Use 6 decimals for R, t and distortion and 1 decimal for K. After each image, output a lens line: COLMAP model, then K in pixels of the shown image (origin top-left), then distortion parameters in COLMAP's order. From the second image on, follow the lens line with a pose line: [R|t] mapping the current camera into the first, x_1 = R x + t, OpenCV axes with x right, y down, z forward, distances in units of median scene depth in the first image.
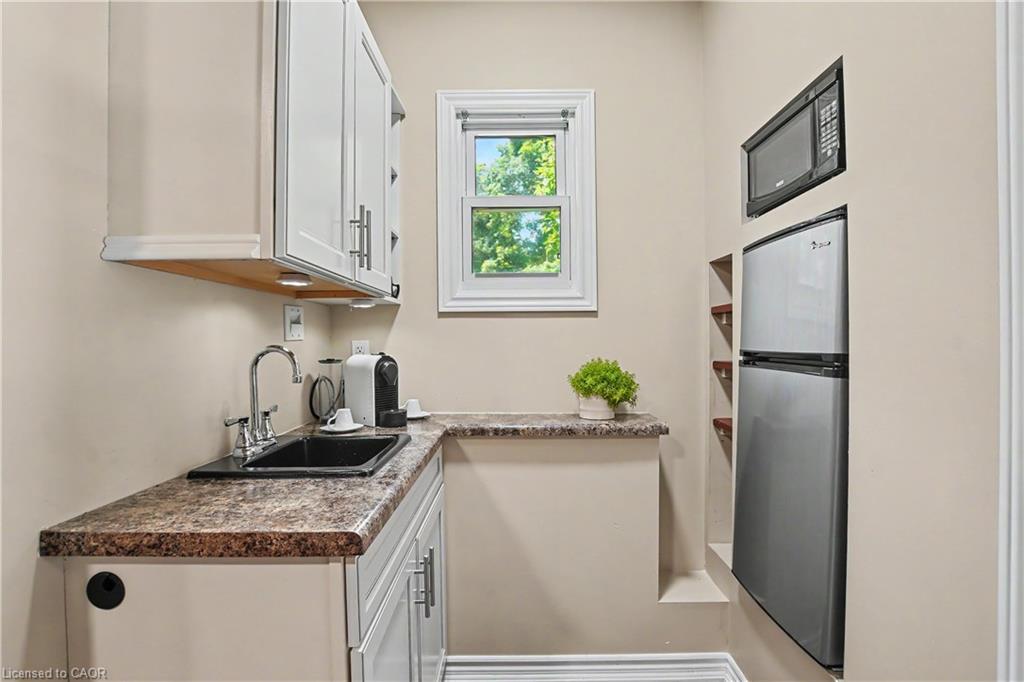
lens RADIAL K [[484.1, 0, 521.9], [0, 484.1, 342.3], [0, 0, 1]] dist [-0.034918, 0.004005]
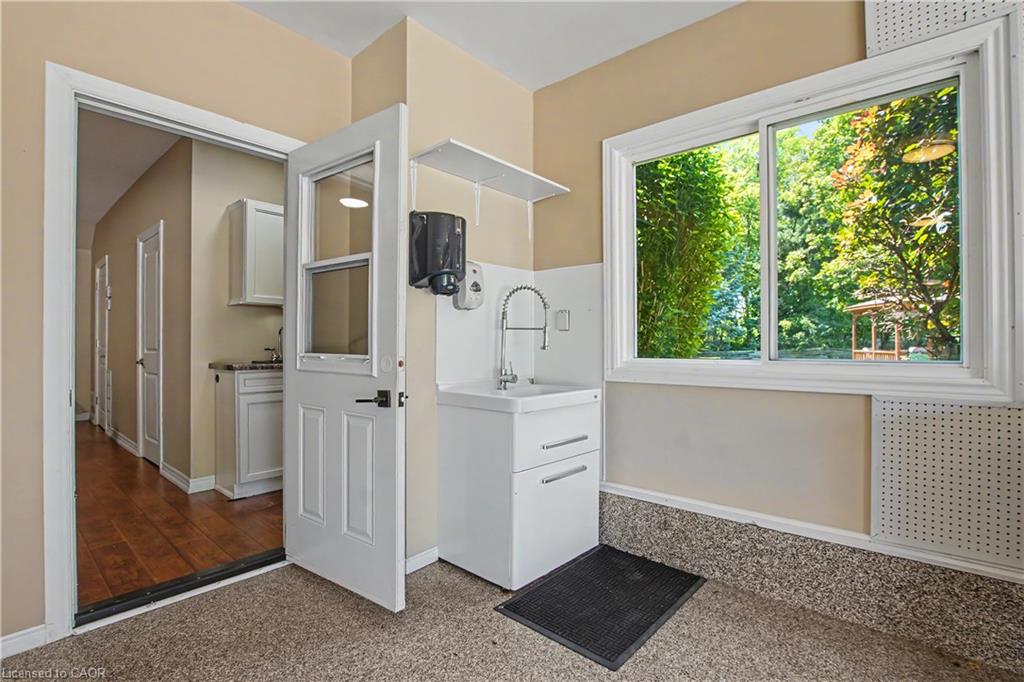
lens RADIAL K [[484.1, 0, 497.5], [0, 484.1, 344.7], [0, 0, 1]] dist [-0.034918, 0.004005]
pose [[0.737796, 0.009503, -0.674957, 1.914247], [-0.009219, 0.999949, 0.004002, 0.068762], [0.674961, 0.003270, 0.737846, -0.271412]]
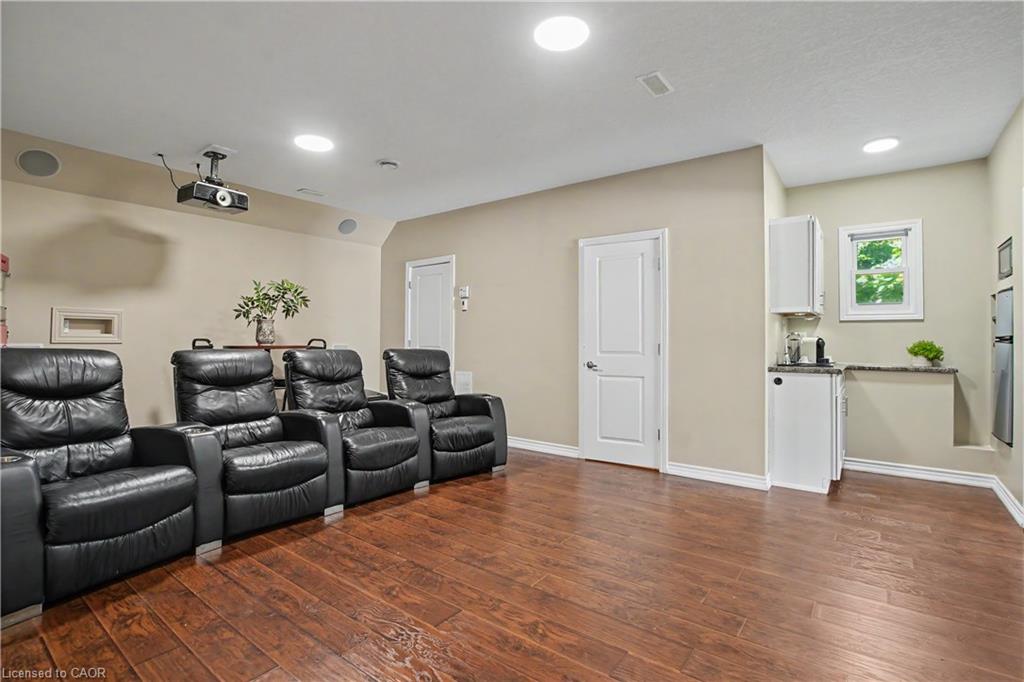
lens RADIAL K [[484.1, 0, 519.2], [0, 484.1, 332.8], [0, 0, 1]] dist [-0.034918, 0.004005]
pose [[0.795373, 0.004430, -0.606104, -0.004943], [-0.014864, 0.999815, -0.012199, 0.056634], [0.605937, 0.018712, 0.795292, -2.055966]]
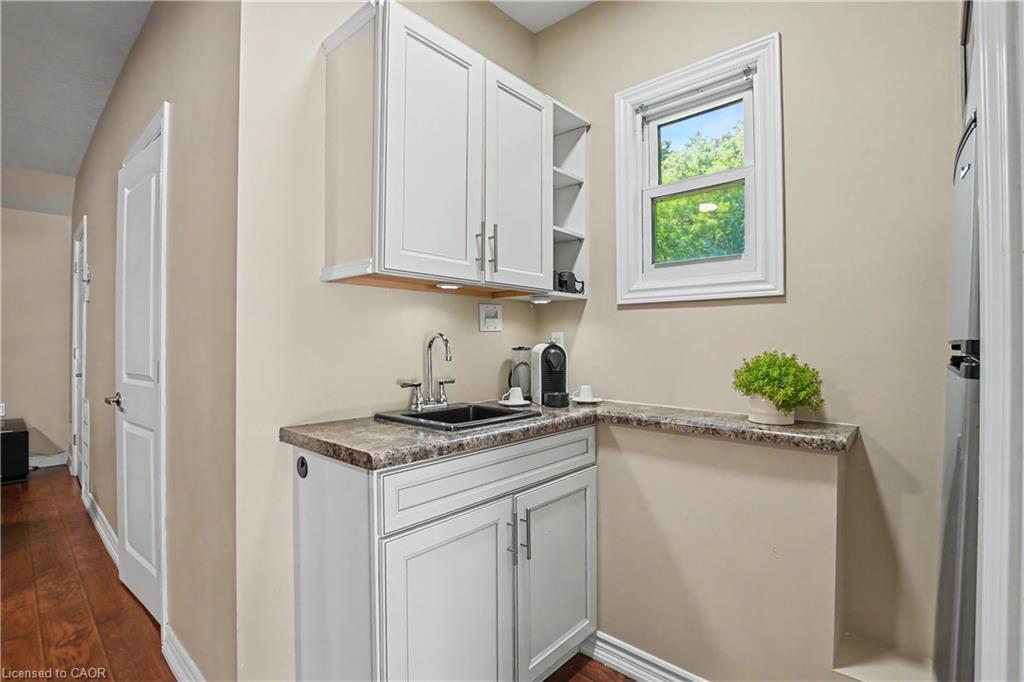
lens RADIAL K [[484.1, 0, 505.8], [0, 484.1, 337.5], [0, 0, 1]] dist [-0.034918, 0.004005]
pose [[0.731159, 0.001211, -0.682206, 0.410967], [-0.006837, 0.999961, -0.005553, 0.018120], [0.682173, 0.008724, 0.731139, 0.082586]]
